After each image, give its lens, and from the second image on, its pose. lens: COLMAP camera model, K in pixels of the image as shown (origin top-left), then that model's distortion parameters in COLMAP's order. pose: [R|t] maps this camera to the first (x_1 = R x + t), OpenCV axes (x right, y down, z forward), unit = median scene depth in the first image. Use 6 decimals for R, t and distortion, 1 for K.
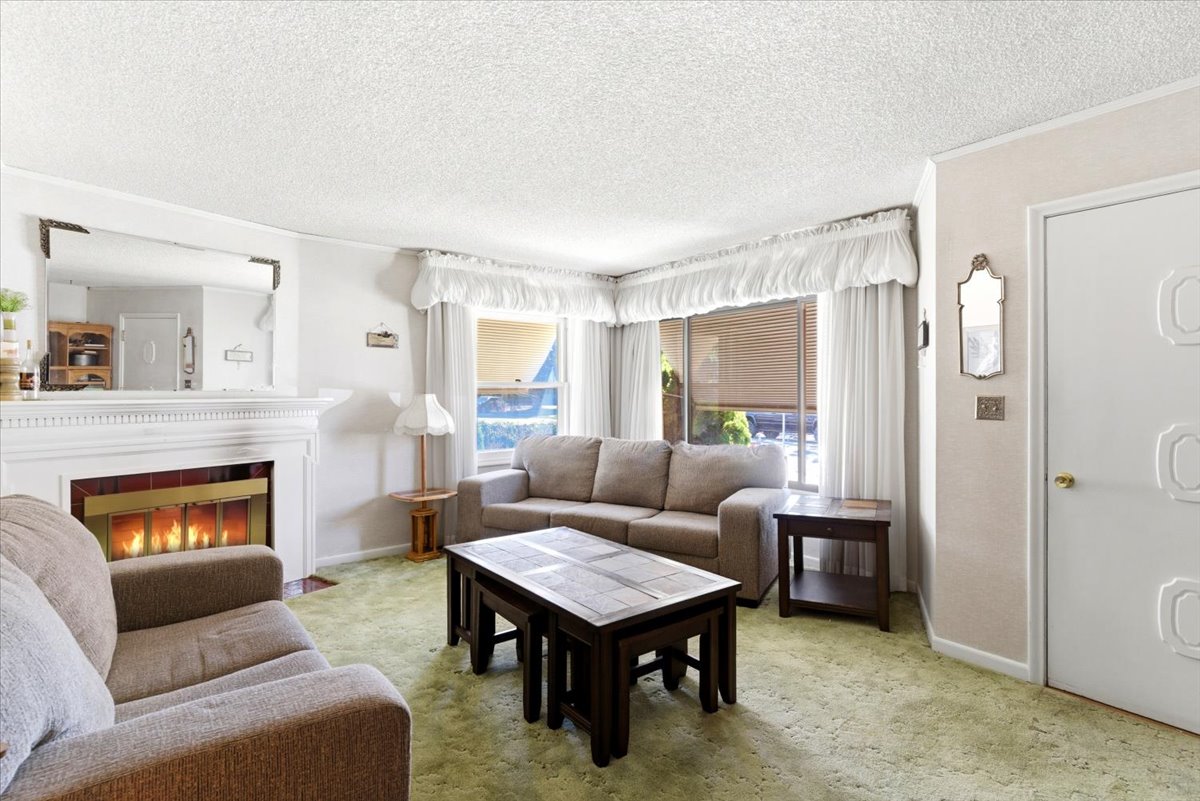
lens RADIAL K [[584.7, 0, 605.9], [0, 584.7, 403.1], [0, 0, 1]] dist [0.002590, 0.000241]
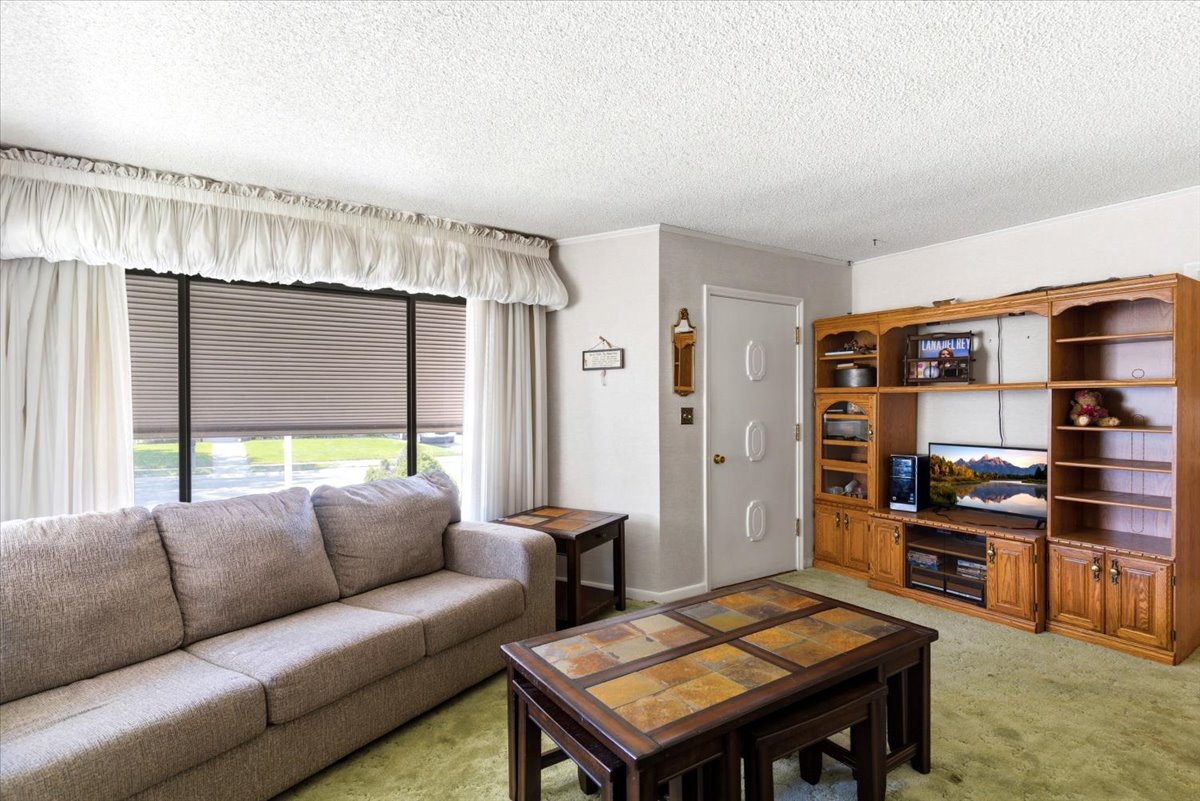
lens RADIAL K [[584.7, 0, 605.9], [0, 584.7, 403.1], [0, 0, 1]] dist [0.002590, 0.000241]
pose [[0.078339, 0.001998, 0.996925, -0.544180], [0.025498, 0.999667, -0.004007, -0.015007], [-0.996601, 0.025734, 0.078262, 0.742728]]
